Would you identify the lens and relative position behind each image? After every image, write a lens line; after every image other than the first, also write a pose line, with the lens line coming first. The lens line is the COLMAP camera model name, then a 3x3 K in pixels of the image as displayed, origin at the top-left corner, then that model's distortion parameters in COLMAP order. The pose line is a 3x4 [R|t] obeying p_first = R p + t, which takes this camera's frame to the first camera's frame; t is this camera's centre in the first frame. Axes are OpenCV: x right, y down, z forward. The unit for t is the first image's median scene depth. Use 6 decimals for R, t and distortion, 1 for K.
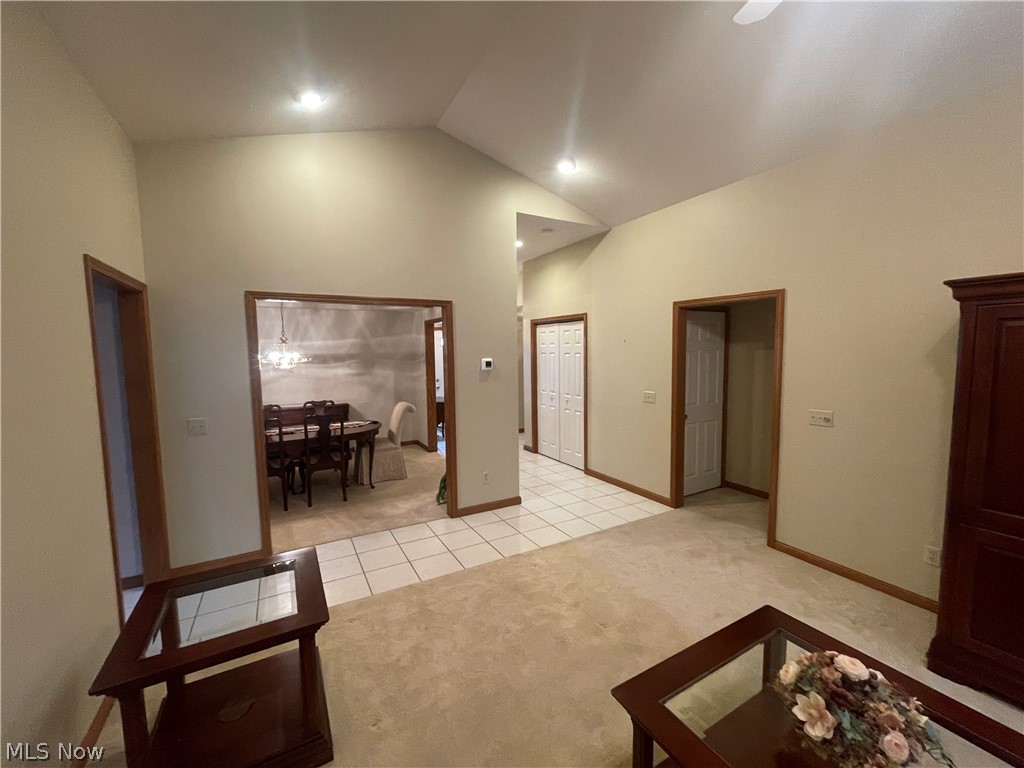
lens RADIAL K [[415.3, 0, 512.4], [0, 415.3, 382.1], [0, 0, 1]] dist [0.000106, 0.000086]
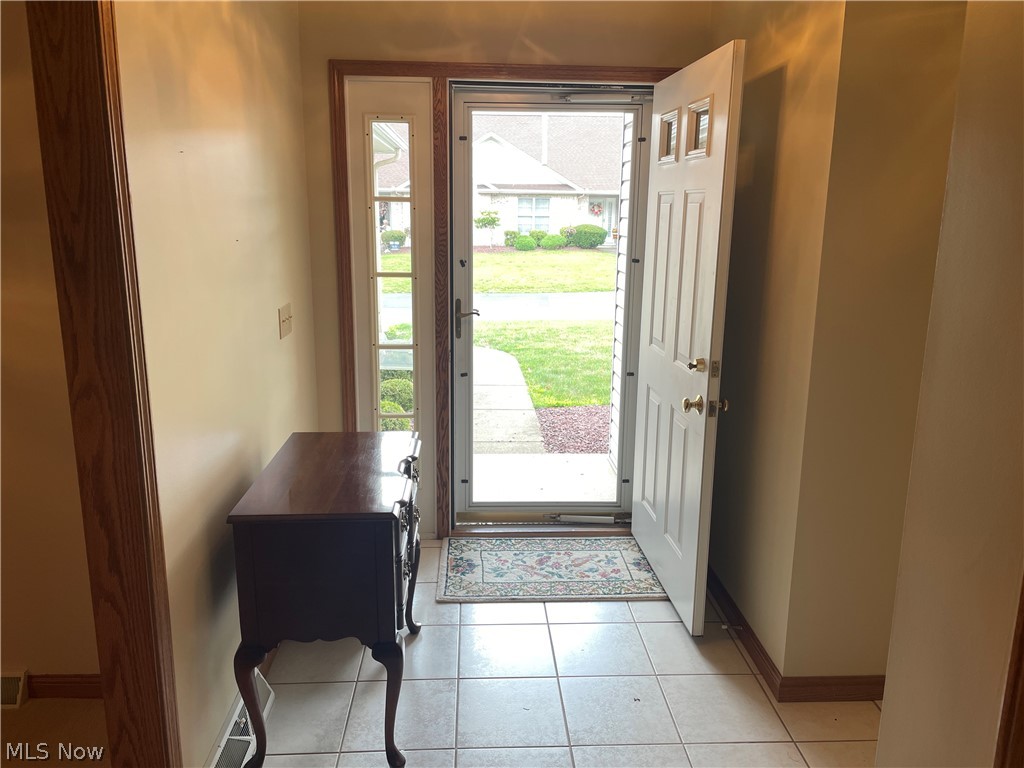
lens RADIAL K [[782.8, 0, 513.2], [0, 782.8, 322.7], [0, 0, 1]] dist [0.000624, 0.000068]
pose [[0.895239, 0.103272, -0.433453, -0.001086], [-0.065687, 0.992730, 0.100854, -0.053465], [0.440718, -0.061816, 0.895515, 0.791759]]
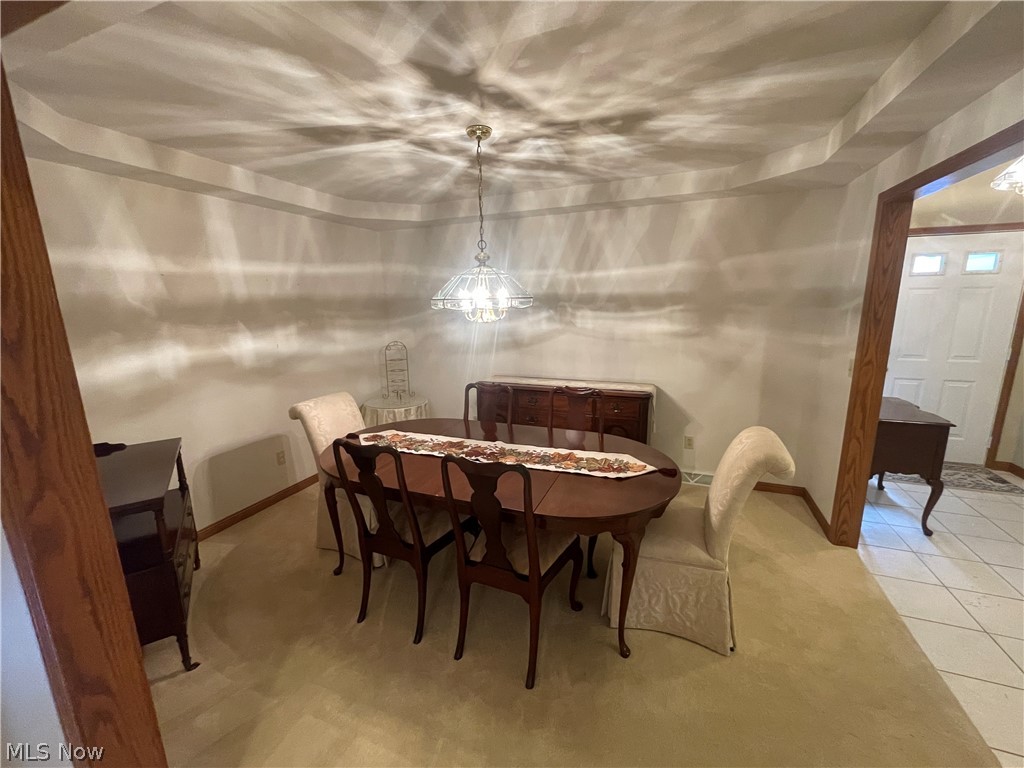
lens RADIAL K [[415.3, 0, 512.4], [0, 415.3, 382.1], [0, 0, 1]] dist [0.000106, 0.000086]
pose [[0.630039, 0.152795, -0.761383, -0.113962], [-0.050408, 0.986431, 0.156245, -0.029741], [0.774926, -0.060061, 0.629192, 0.522934]]
